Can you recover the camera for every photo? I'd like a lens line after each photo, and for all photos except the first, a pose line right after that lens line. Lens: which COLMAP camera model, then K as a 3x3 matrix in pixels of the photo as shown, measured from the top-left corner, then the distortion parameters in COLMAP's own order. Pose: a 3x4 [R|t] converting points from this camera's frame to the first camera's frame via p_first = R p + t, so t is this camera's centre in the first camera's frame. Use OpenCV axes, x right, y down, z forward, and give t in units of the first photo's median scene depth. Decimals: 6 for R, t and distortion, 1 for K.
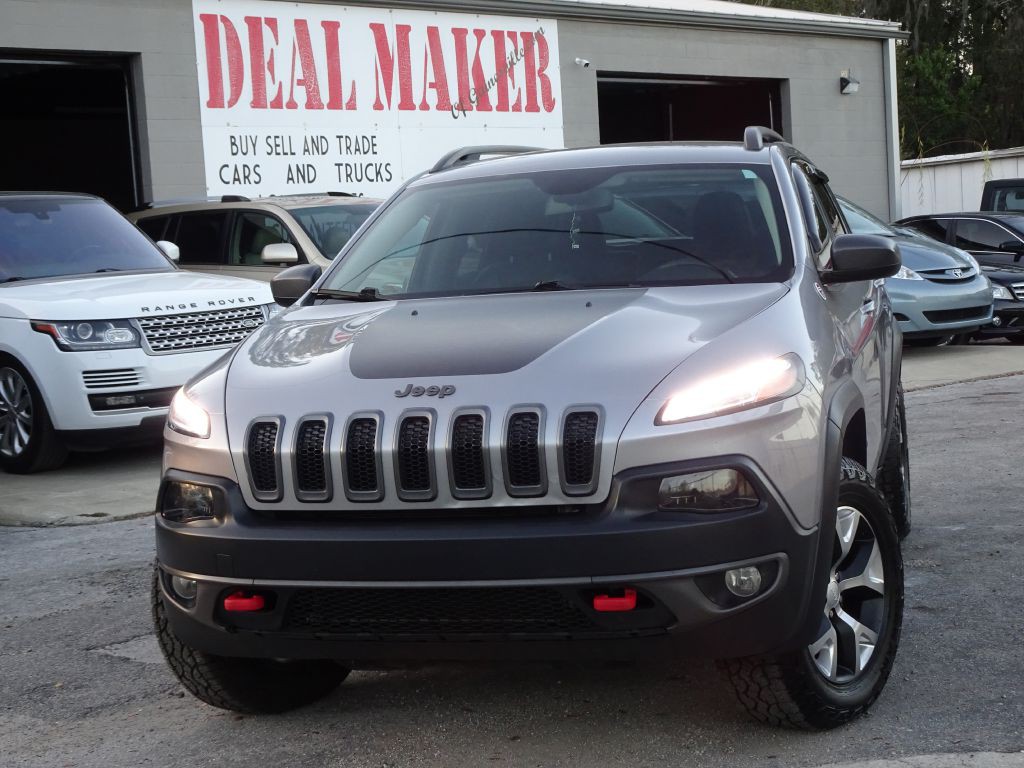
lens RADIAL K [[1773.2, 0, 512.0], [0, 1773.2, 384.0], [0, 0, 1]] dist [0.001293, 0.133001]
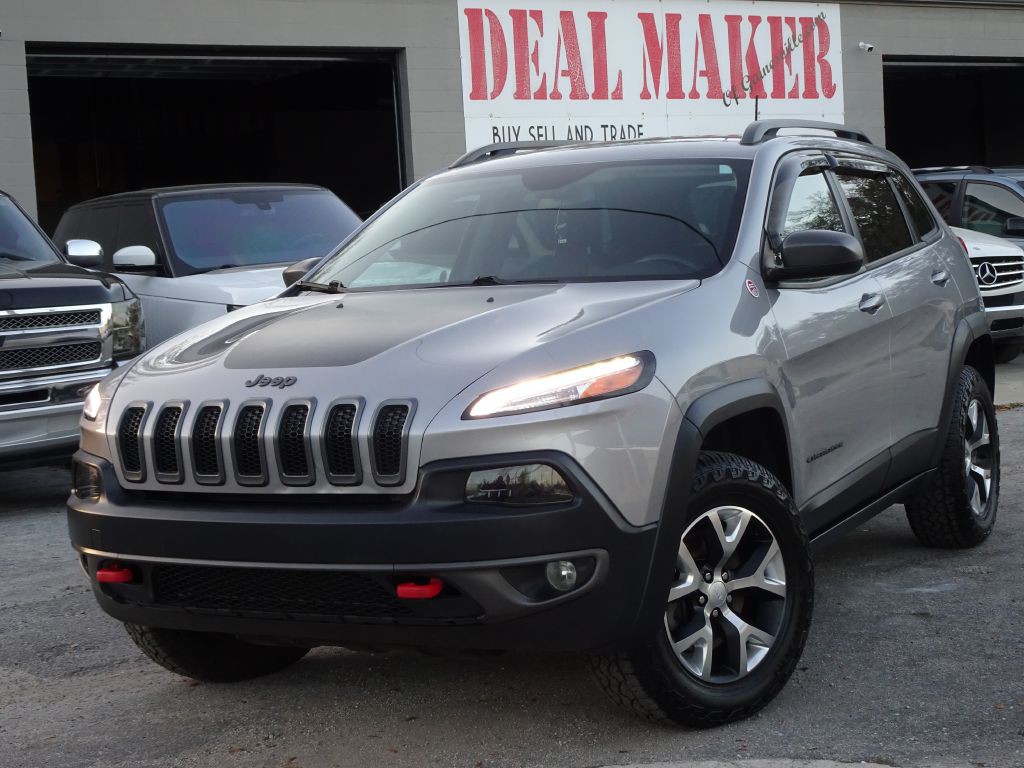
lens RADIAL K [[1773.2, 0, 512.0], [0, 1773.2, 384.0], [0, 0, 1]] dist [0.001293, 0.133001]
pose [[0.975167, 0.021166, -0.220458, 0.270185], [-0.019358, 0.999759, 0.010357, -0.006848], [0.220624, -0.005833, 0.975341, 0.005035]]
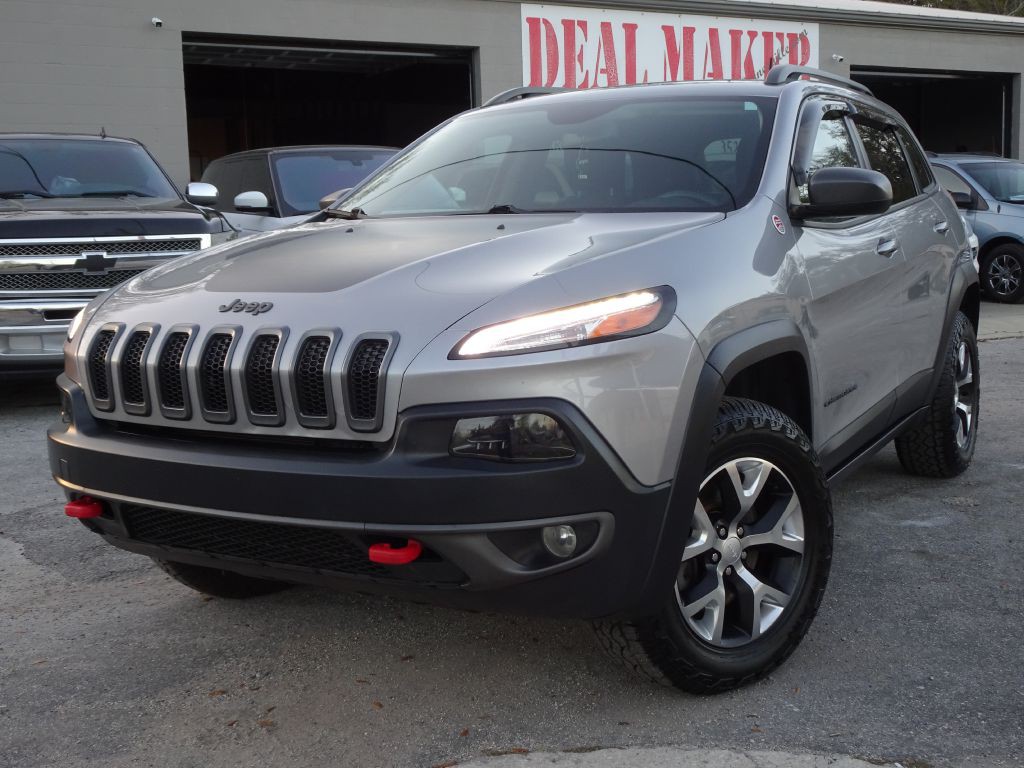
lens RADIAL K [[1218.4, 0, 512.0], [0, 1218.4, 384.0], [0, 0, 1]] dist [0.017065, 0.028600]
pose [[0.964123, 0.068417, -0.256489, 0.215605], [-0.051145, 0.995988, 0.073424, -0.008383], [0.260483, -0.057672, 0.963754, 0.342637]]
